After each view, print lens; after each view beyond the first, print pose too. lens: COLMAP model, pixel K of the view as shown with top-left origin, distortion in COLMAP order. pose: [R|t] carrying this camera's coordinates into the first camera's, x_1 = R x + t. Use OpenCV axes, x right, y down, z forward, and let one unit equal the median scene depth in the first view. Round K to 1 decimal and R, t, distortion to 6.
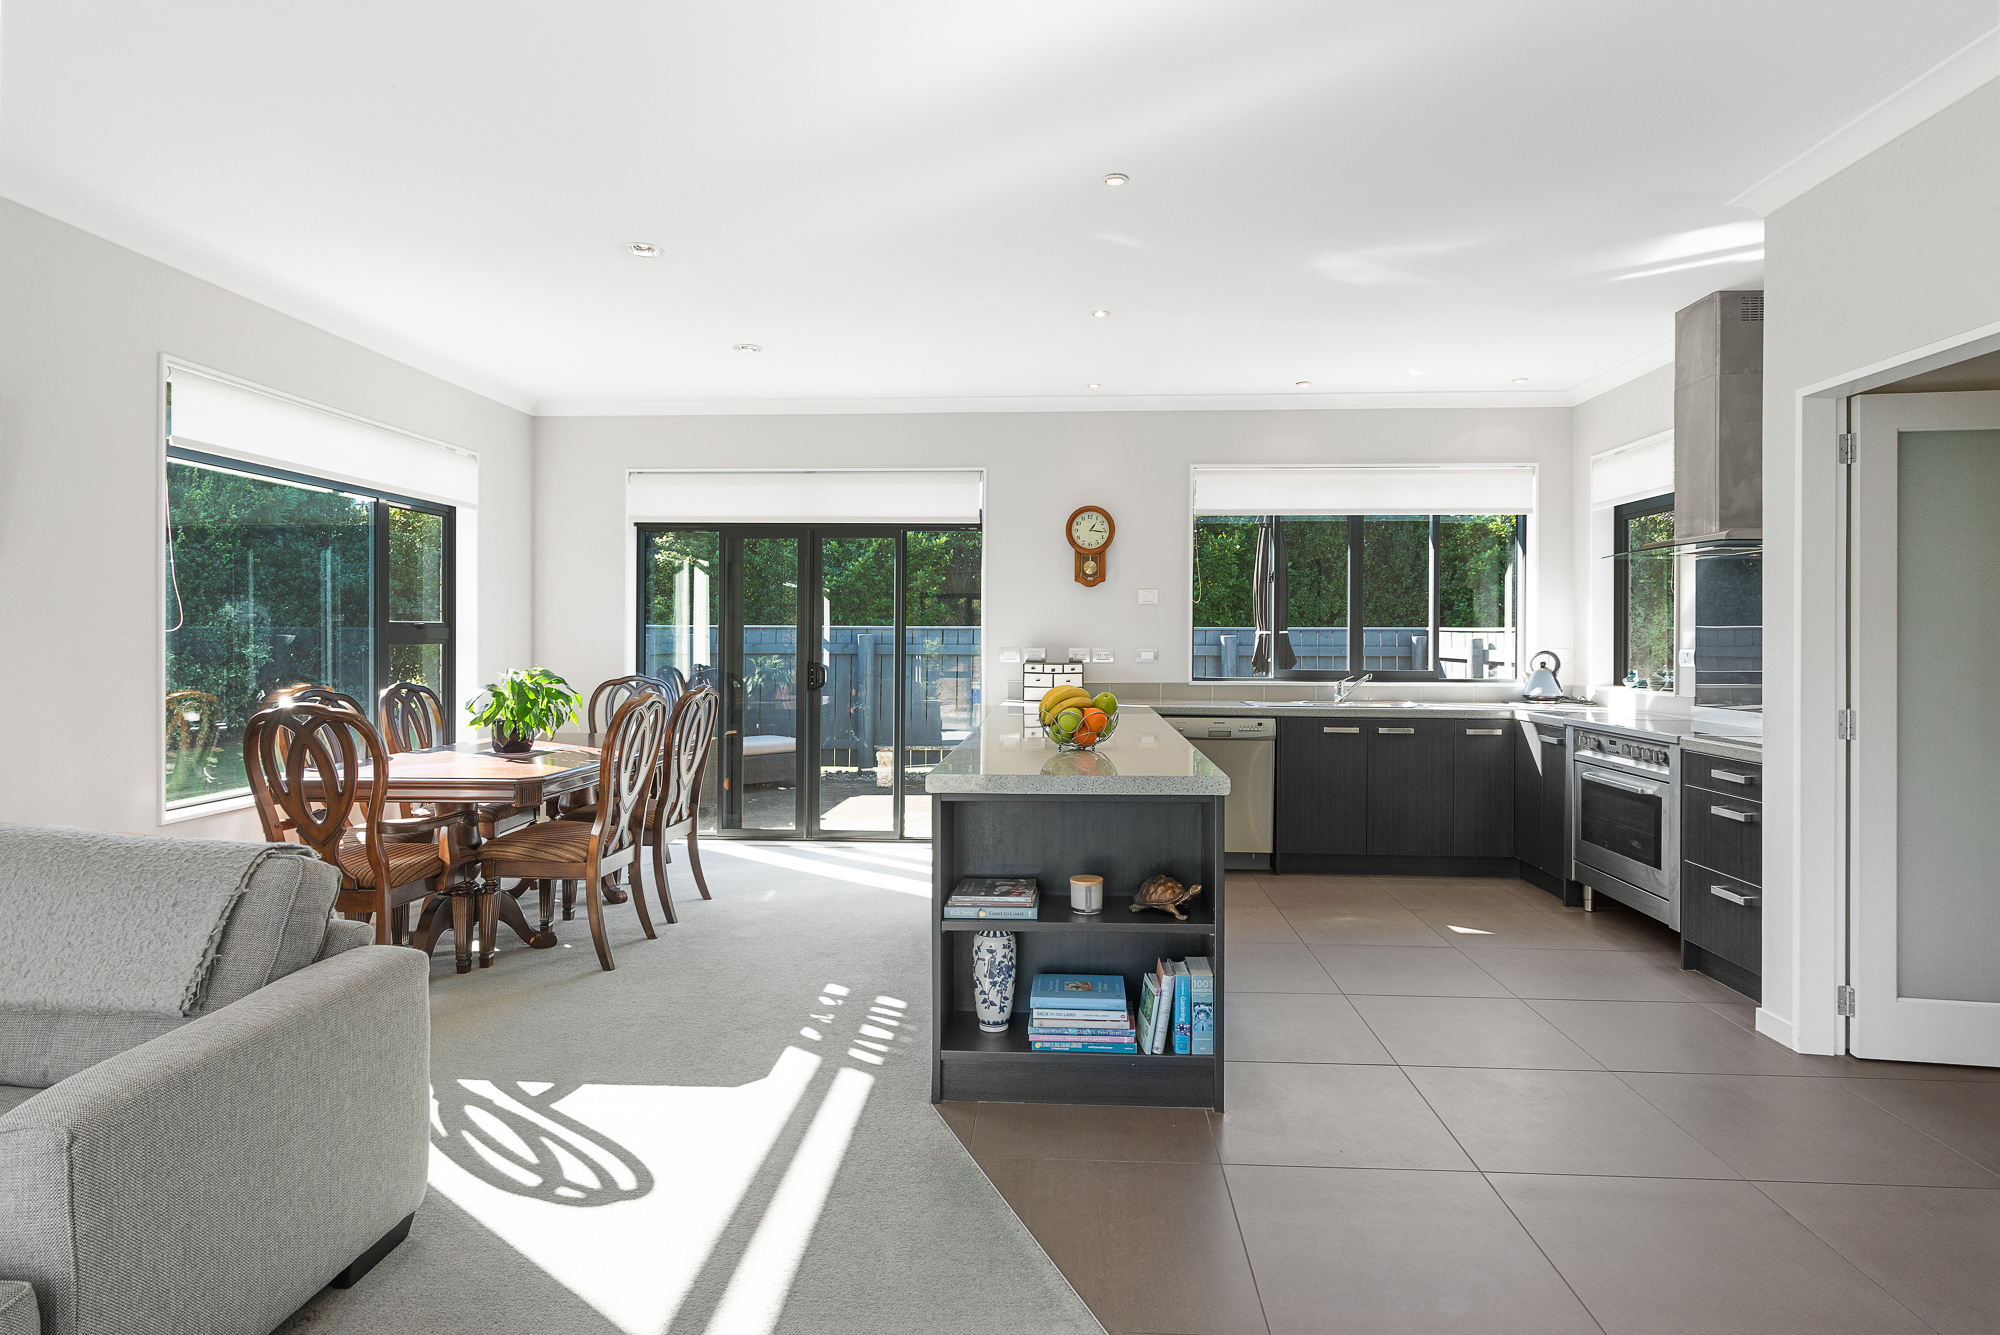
lens RADIAL K [[994.2, 0, 980.4], [0, 994.2, 641.1], [0, 0, 1]] dist [-0.000878, 0.000179]
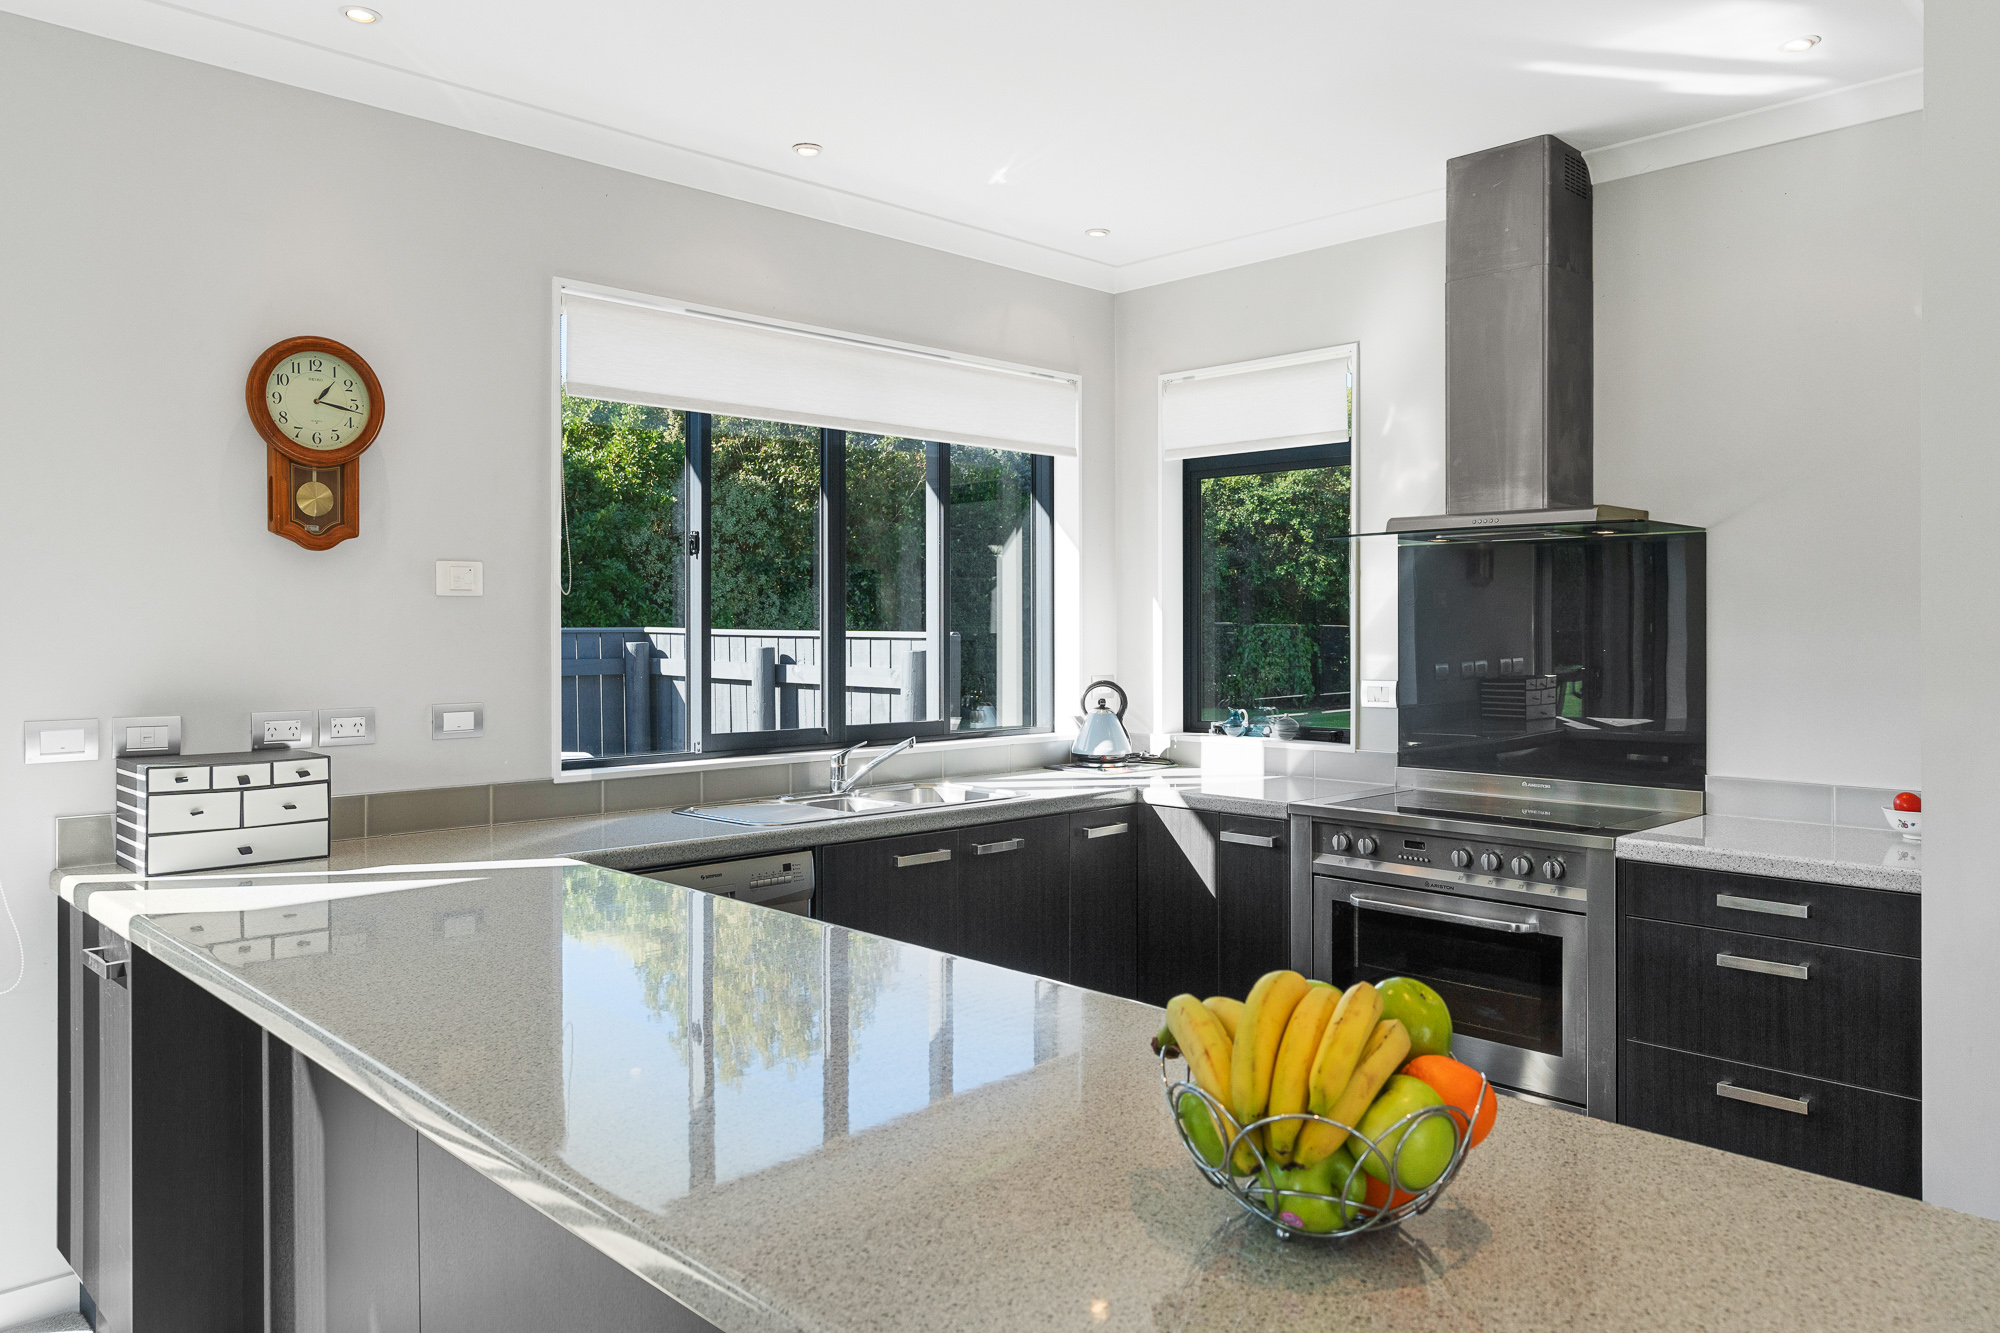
lens RADIAL K [[1396.0, 0, 995.9], [0, 1396.0, 631.8], [0, 0, 1]] dist [0.003201, 0.007792]
pose [[0.659978, -0.007818, 0.751244, -0.126063], [0.007152, 0.999966, 0.004124, -0.024275], [-0.751251, 0.002651, 0.660012, 0.468532]]
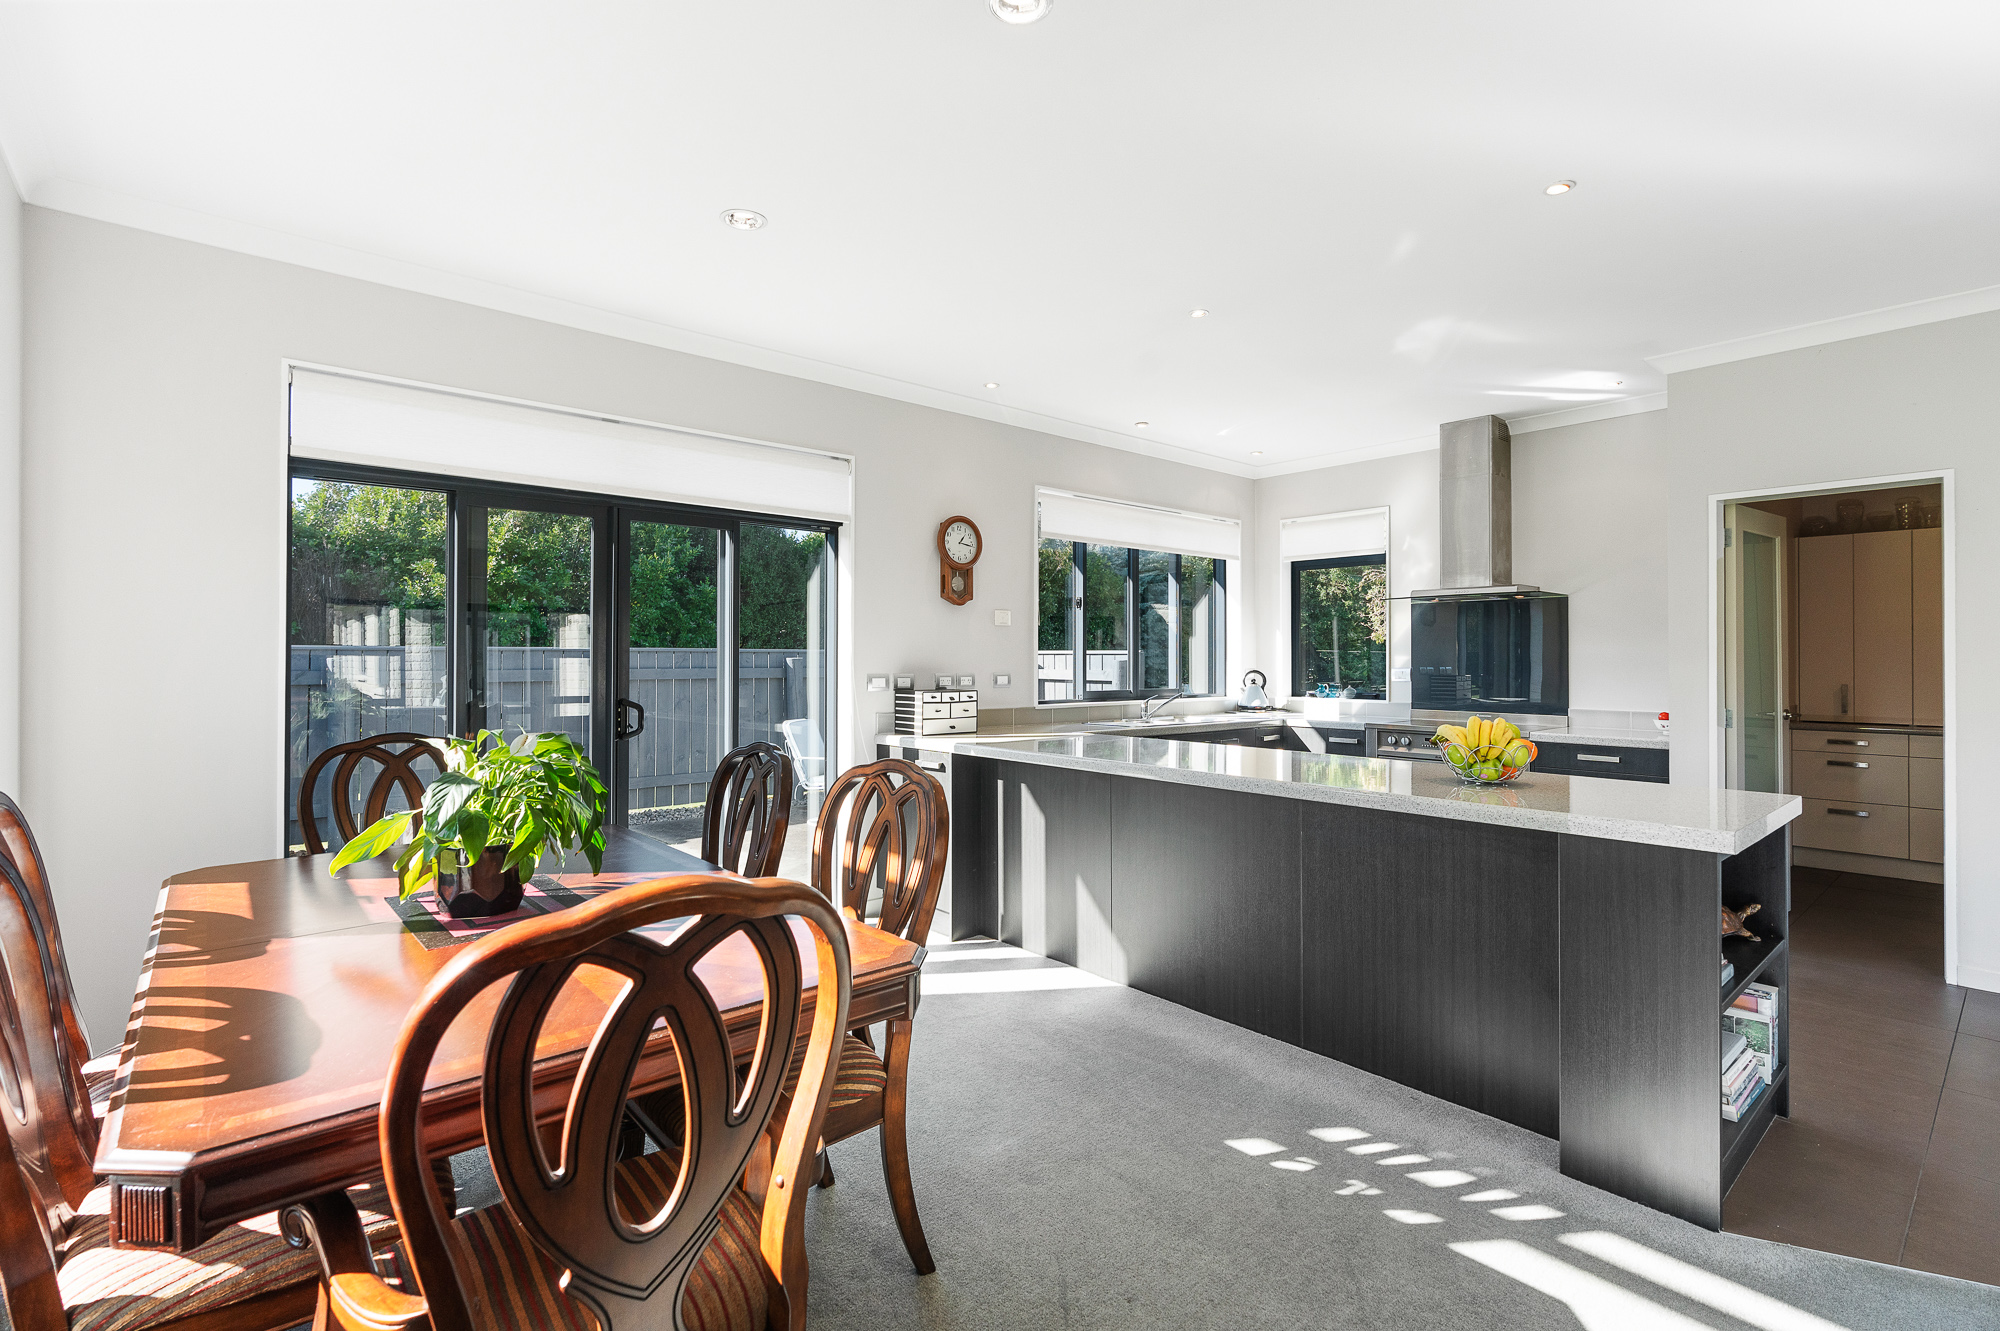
lens RADIAL K [[906.4, 0, 989.4], [0, 906.4, 650.6], [0, 0, 1]] dist [-0.000743, -0.000196]
pose [[0.713970, 0.003644, 0.700167, -0.466830], [0.004341, 0.999944, -0.009631, -0.005365], [-0.700163, 0.009916, 0.713914, 0.407629]]
